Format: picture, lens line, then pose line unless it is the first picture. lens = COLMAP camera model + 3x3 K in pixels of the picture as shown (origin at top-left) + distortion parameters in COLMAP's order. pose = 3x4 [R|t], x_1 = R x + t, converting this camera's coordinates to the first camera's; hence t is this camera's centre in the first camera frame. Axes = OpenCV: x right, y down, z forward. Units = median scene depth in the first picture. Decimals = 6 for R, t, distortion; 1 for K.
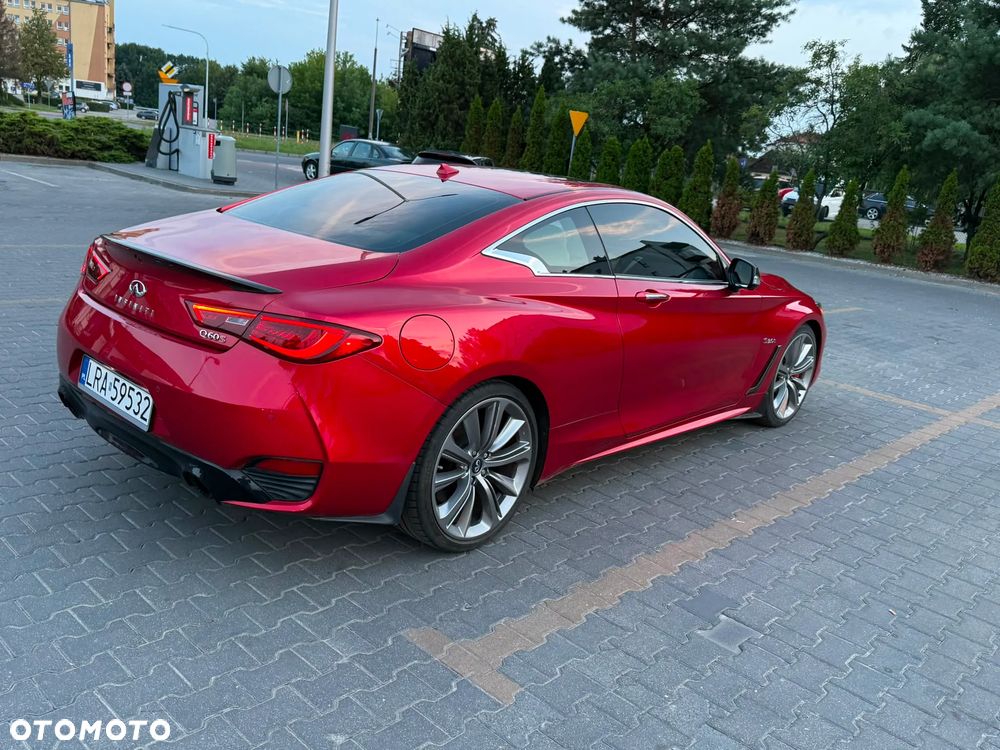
lens RADIAL K [[826.9, 0, 505.6], [0, 826.9, 375.5], [0, 0, 1]] dist [0.128684, -0.227340]
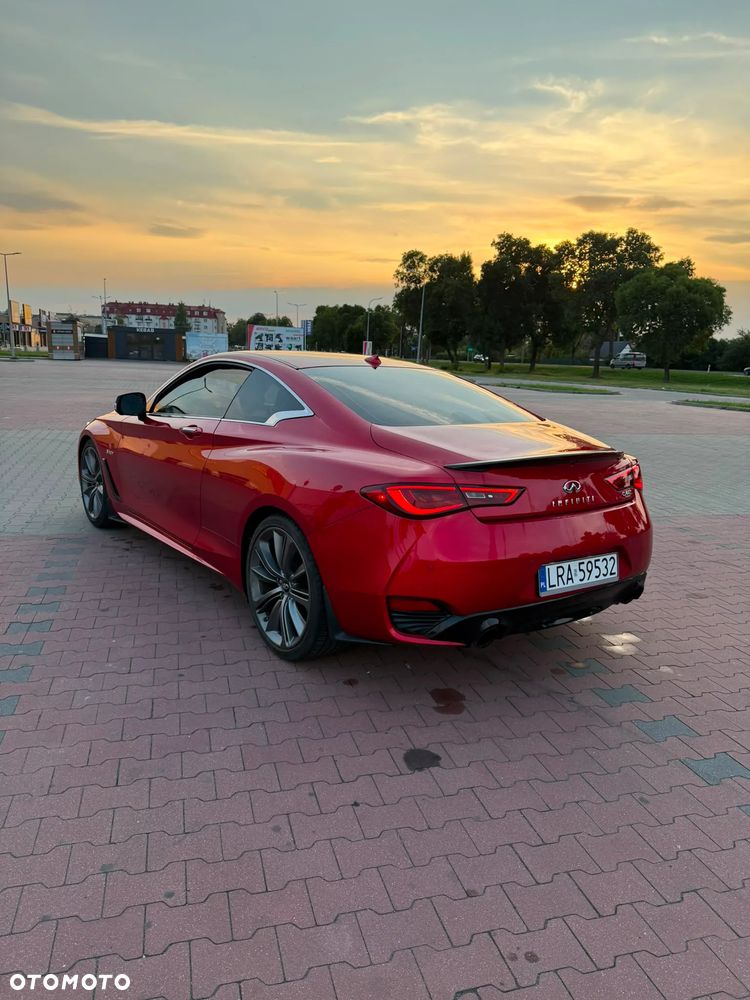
lens RADIAL K [[687.4, 0, 376.6], [0, 687.4, 502.8], [0, 0, 1]] dist [0.146559, -0.281614]
pose [[0.200258, -0.299420, 0.932869, -1.241400], [0.233407, 0.939322, 0.251386, -0.345934], [-0.951535, 0.167396, 0.257993, 0.871453]]
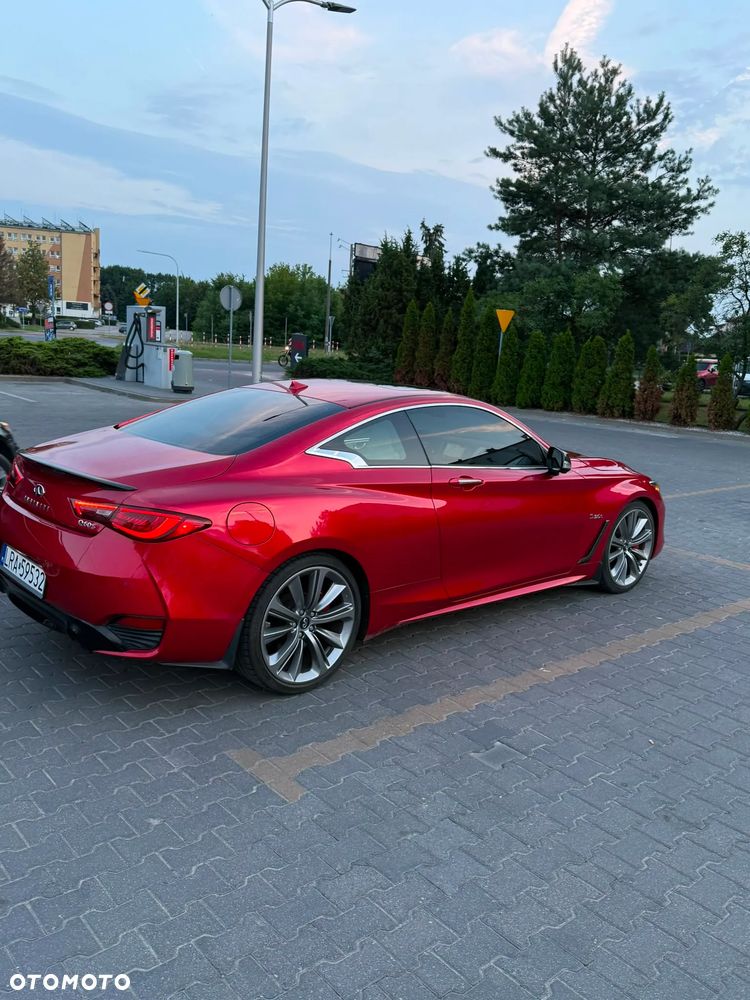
lens RADIAL K [[809.1, 0, 392.7], [0, 809.1, 495.7], [0, 0, 1]] dist [0.187888, -0.403314]
pose [[0.994756, -0.032928, -0.096828, 0.205174], [0.025030, 0.996345, -0.081675, 0.020620], [0.099163, 0.078823, 0.991944, -0.196791]]
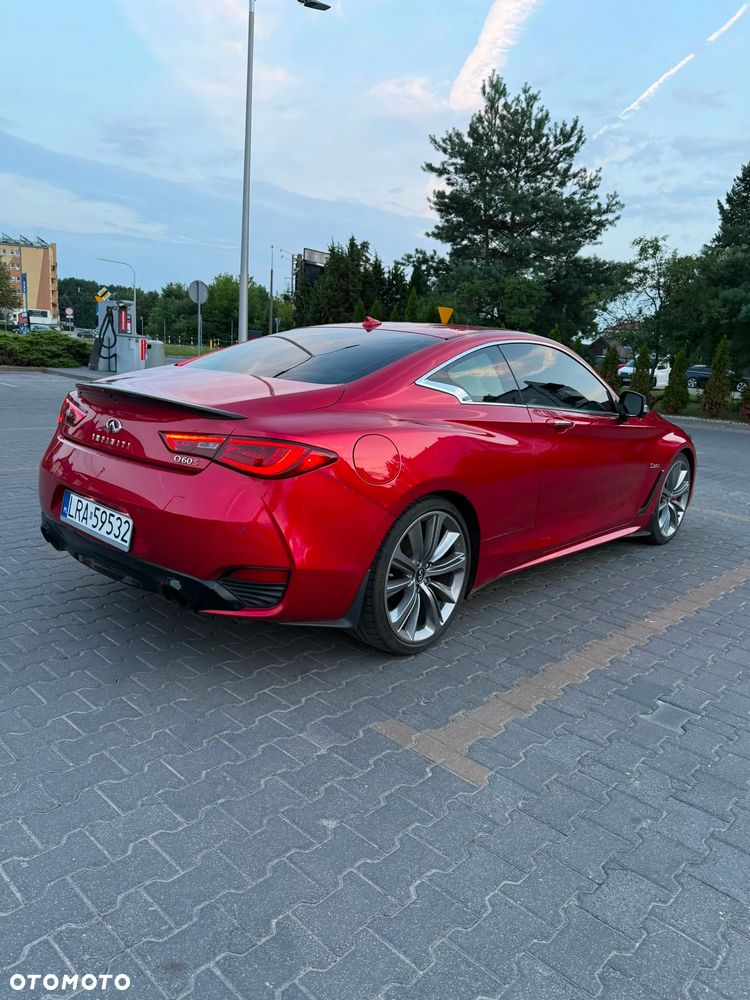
lens RADIAL K [[687.4, 0, 376.6], [0, 687.4, 502.8], [0, 0, 1]] dist [0.146559, -0.281614]
pose [[0.998799, -0.047527, -0.011903, -0.071614], [0.046893, 0.997707, -0.048805, 0.051309], [0.014196, 0.048188, 0.998737, 0.073075]]
